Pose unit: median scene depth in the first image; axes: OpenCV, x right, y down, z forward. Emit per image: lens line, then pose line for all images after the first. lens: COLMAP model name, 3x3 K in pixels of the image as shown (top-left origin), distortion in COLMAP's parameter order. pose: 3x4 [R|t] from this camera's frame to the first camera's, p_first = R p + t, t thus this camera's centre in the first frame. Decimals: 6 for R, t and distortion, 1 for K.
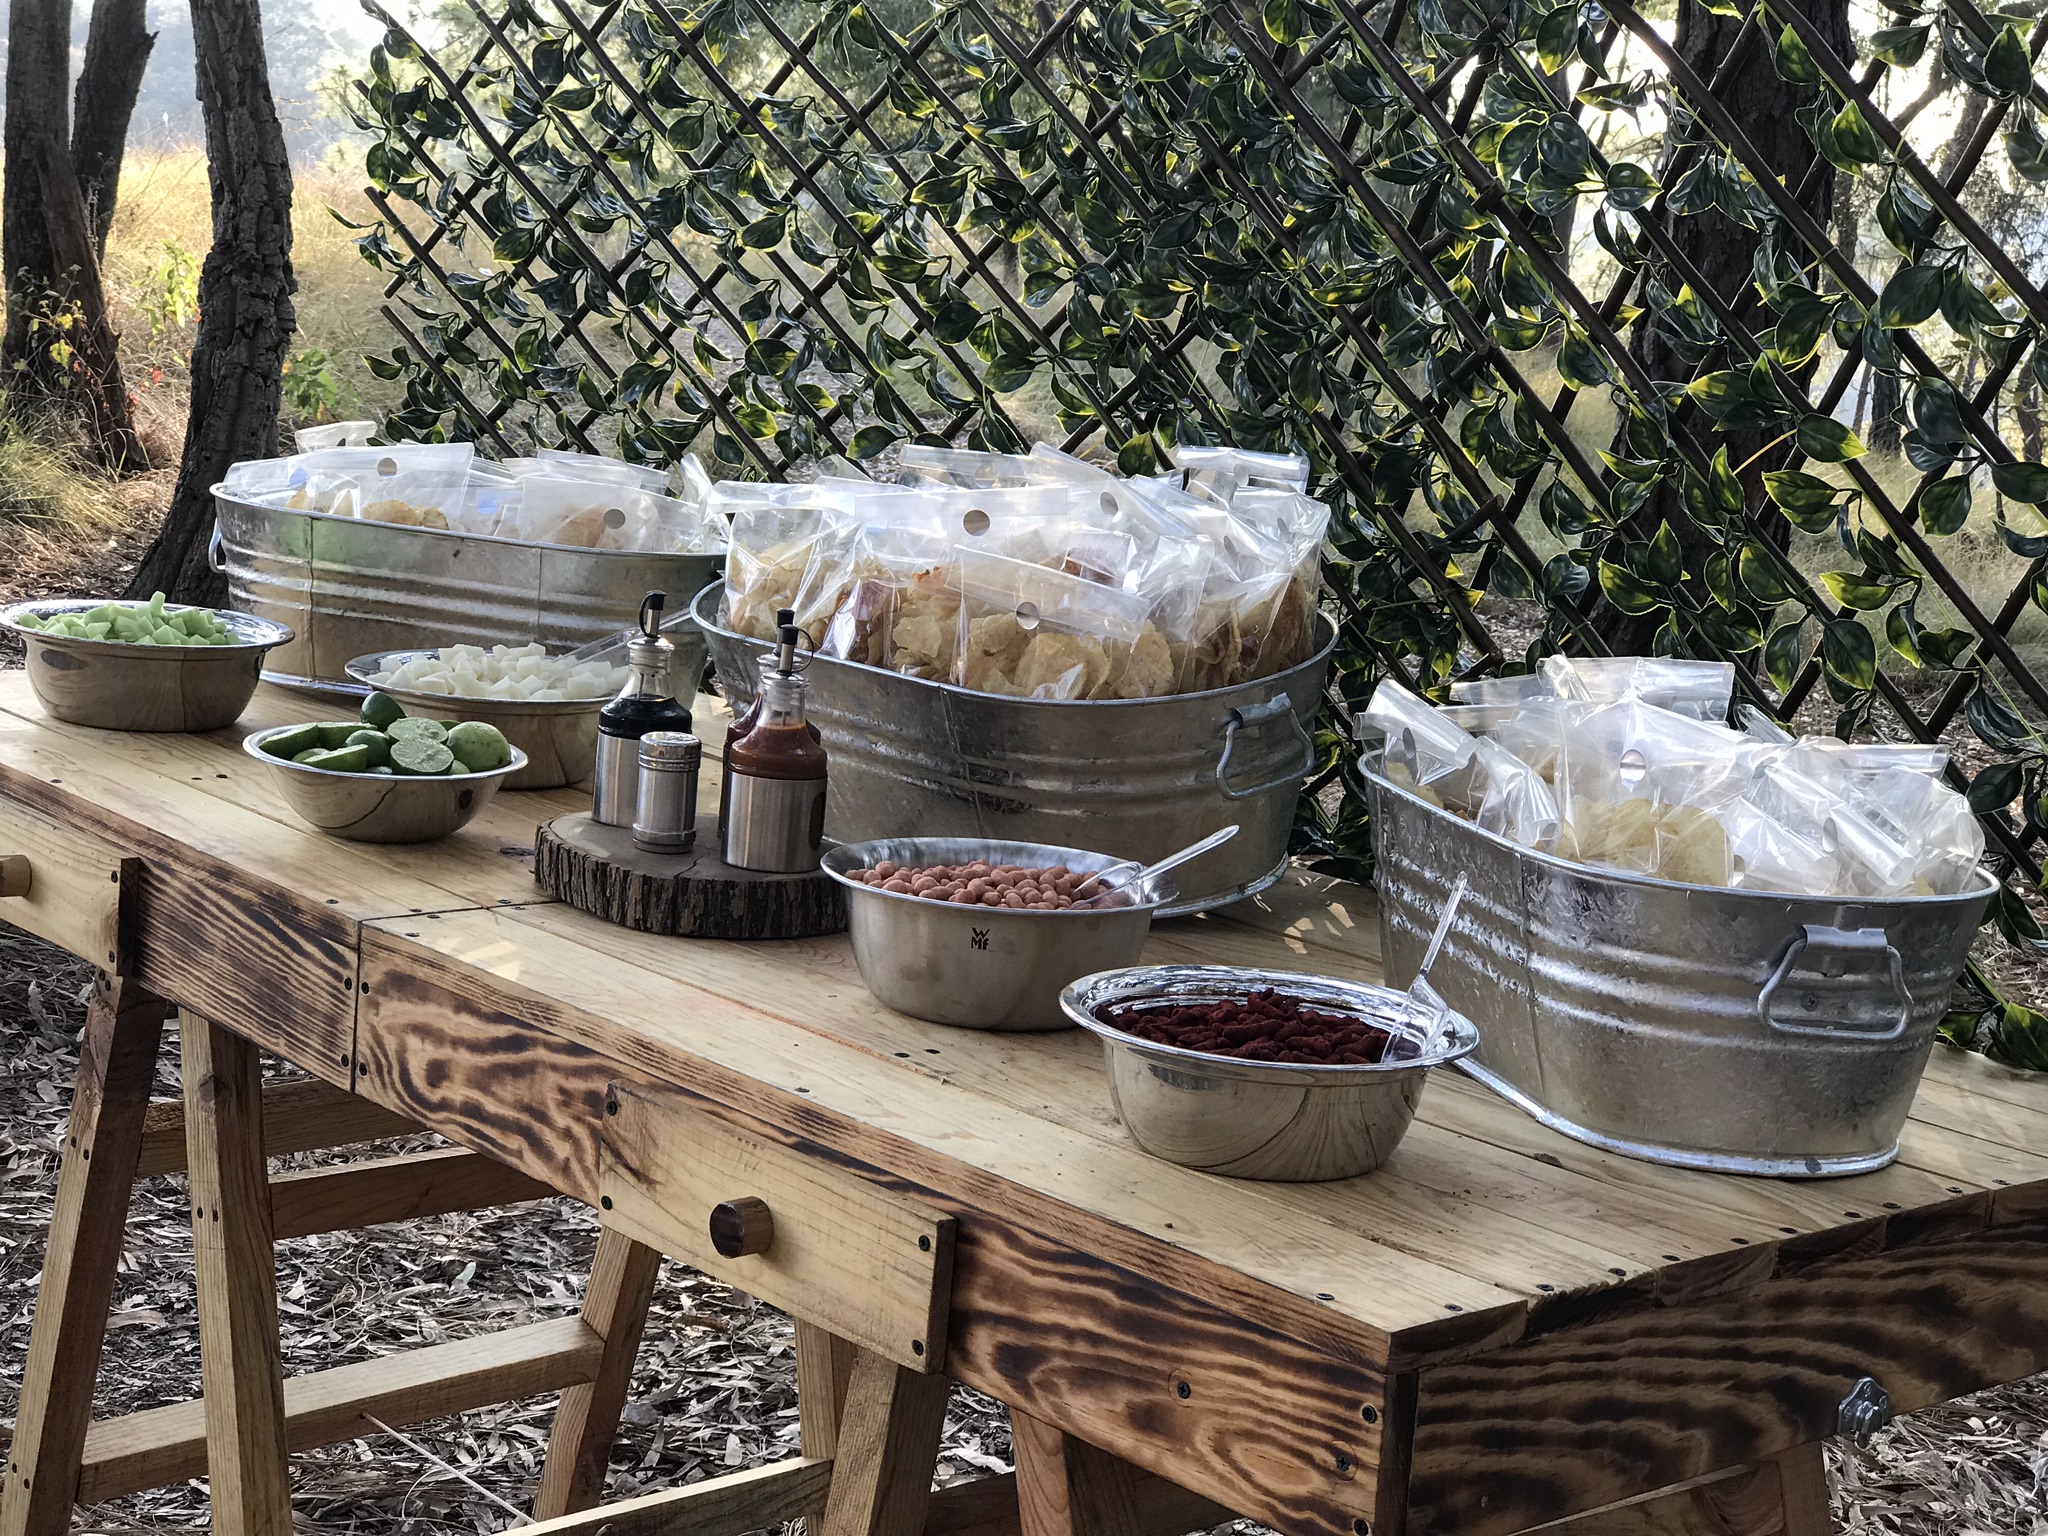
lens RADIAL K [[3307.7, 0, 1004.6], [0, 3307.7, 764.0], [0, 0, 1]] dist [0.032346, 0.000000]
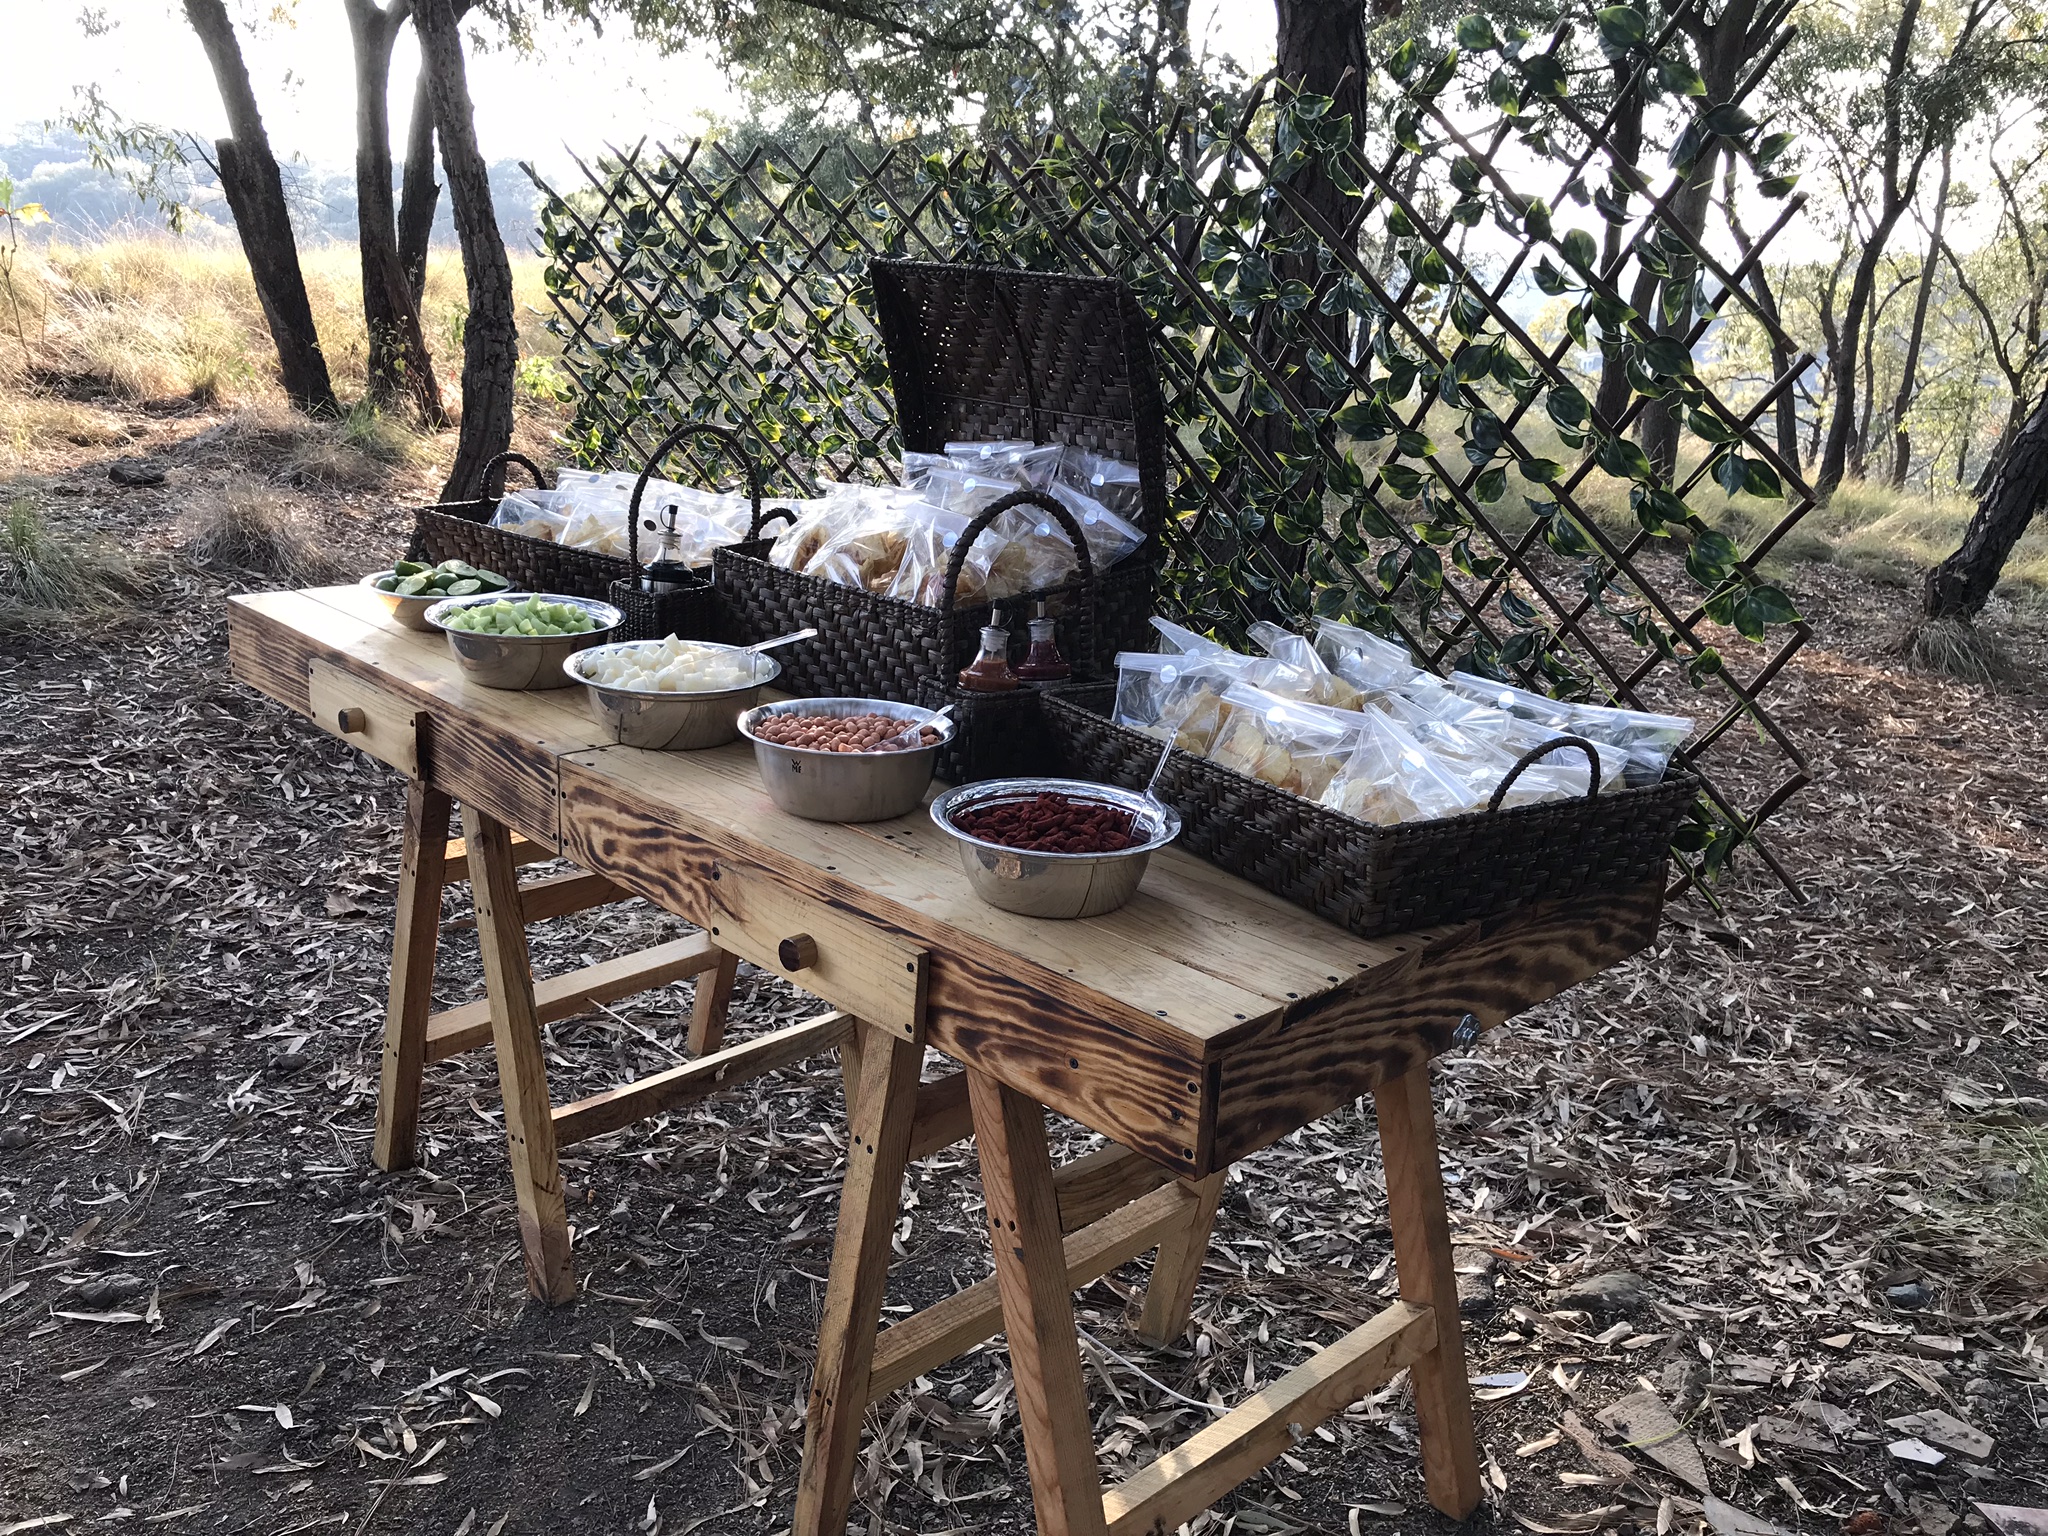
lens RADIAL K [[1632.2, 0, 1011.9], [0, 1632.2, 685.0], [0, 0, 1]] dist [0.043314, -0.082604]
pose [[0.996856, -0.049837, 0.061602, -0.014527], [0.044057, 0.994796, 0.091873, -0.061138], [-0.065860, -0.088870, 0.993863, 0.170687]]
